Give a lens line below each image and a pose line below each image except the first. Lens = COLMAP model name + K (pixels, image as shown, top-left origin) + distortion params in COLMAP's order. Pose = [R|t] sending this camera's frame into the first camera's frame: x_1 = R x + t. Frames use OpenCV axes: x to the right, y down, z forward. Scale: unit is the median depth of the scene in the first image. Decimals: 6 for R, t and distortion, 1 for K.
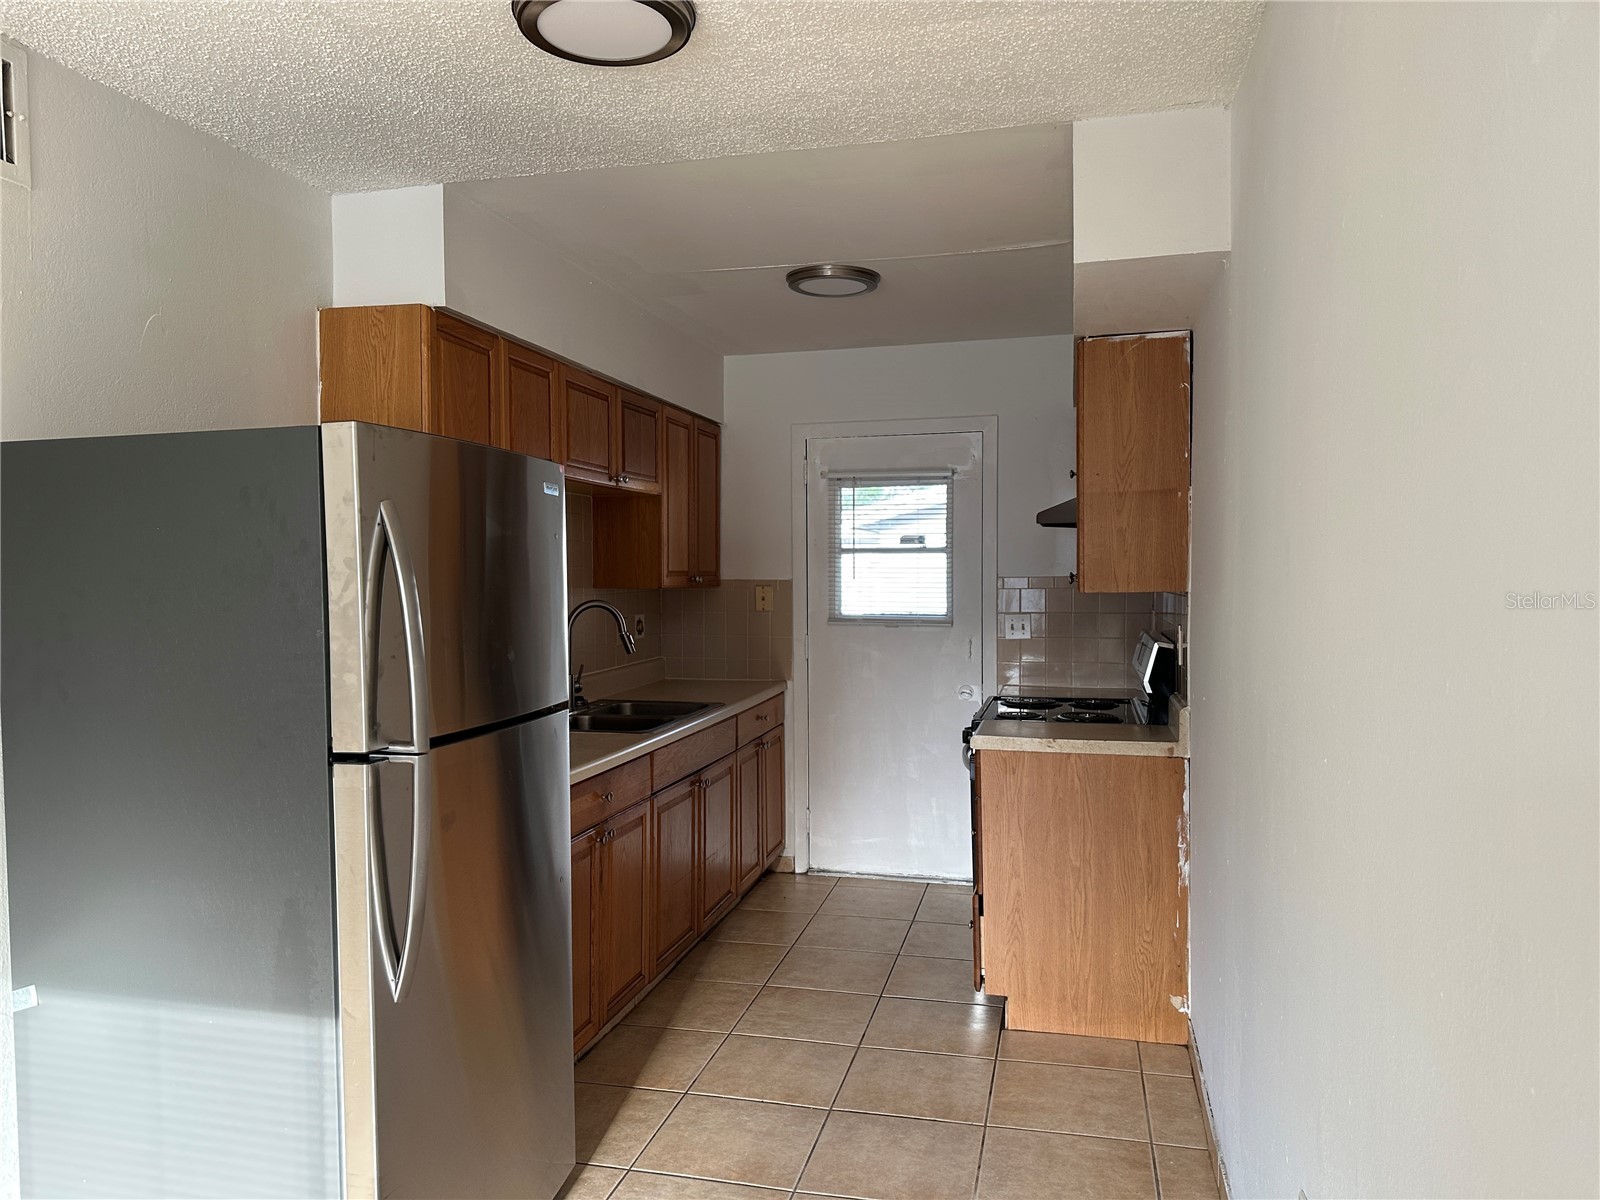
lens RADIAL K [[1110.6, 0, 800.2], [0, 1110.6, 612.2], [0, 0, 1]] dist [0.025227, -0.038380]
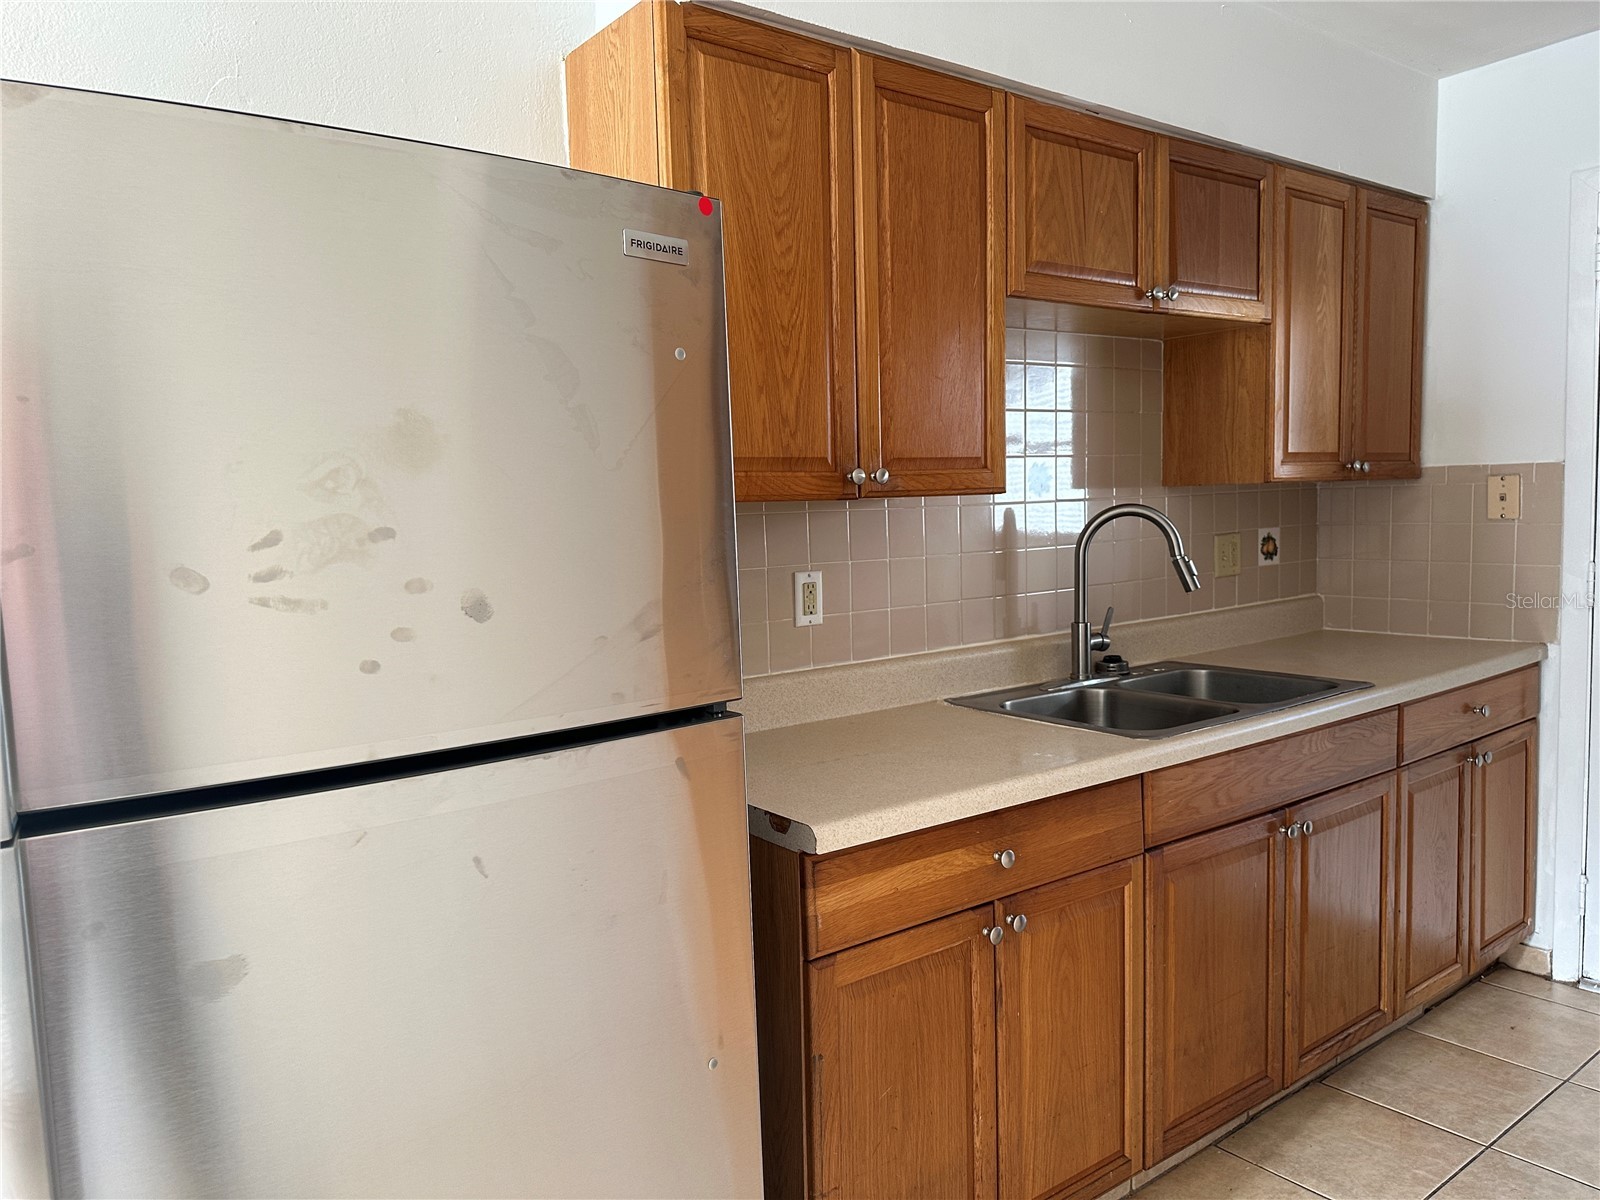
lens RADIAL K [[1110.6, 0, 800.2], [0, 1110.6, 612.2], [0, 0, 1]] dist [0.025227, -0.038380]
pose [[0.764180, 0.038810, -0.643834, 0.064930], [0.007041, 0.997627, 0.068494, 0.004868], [0.644965, -0.056875, 0.762093, 0.346805]]
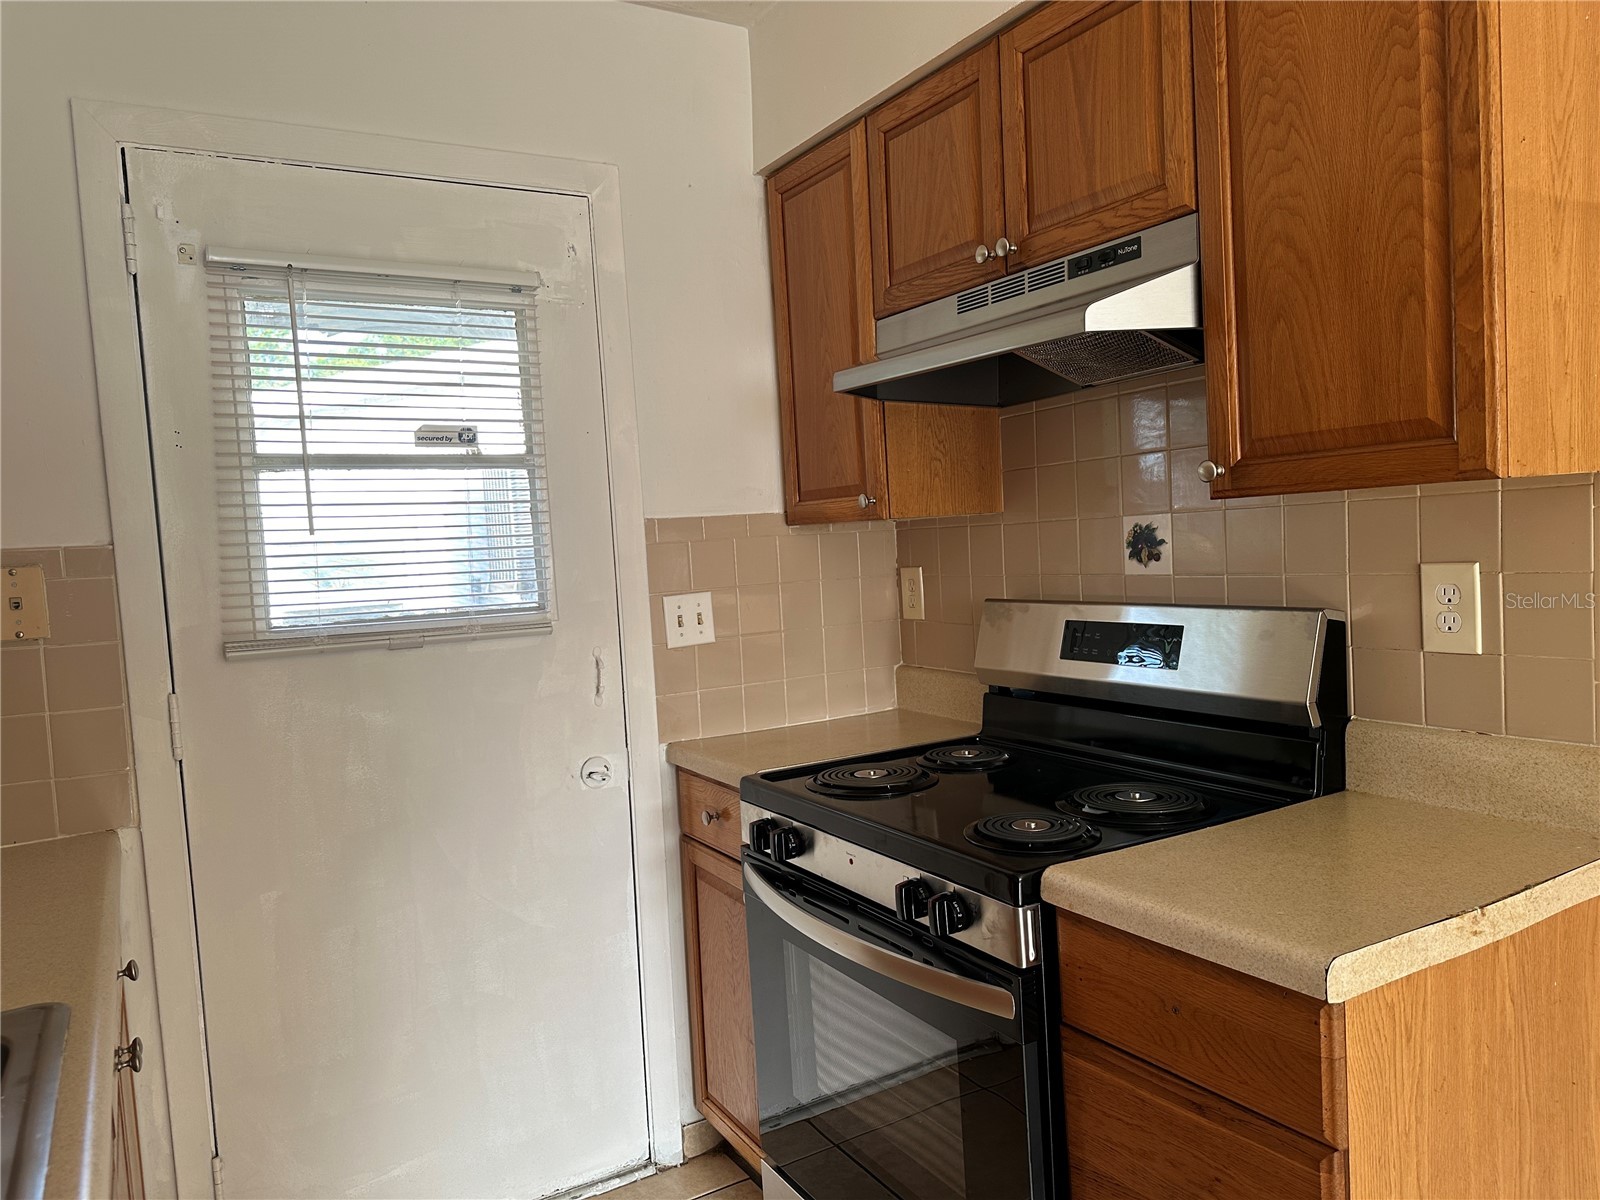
lens RADIAL K [[1110.6, 0, 800.2], [0, 1110.6, 612.2], [0, 0, 1]] dist [0.025227, -0.038380]
pose [[0.711692, -0.082294, 0.697654, -0.105026], [0.079259, 0.996180, 0.036654, -0.003823], [-0.698006, 0.029209, 0.715496, 0.622440]]
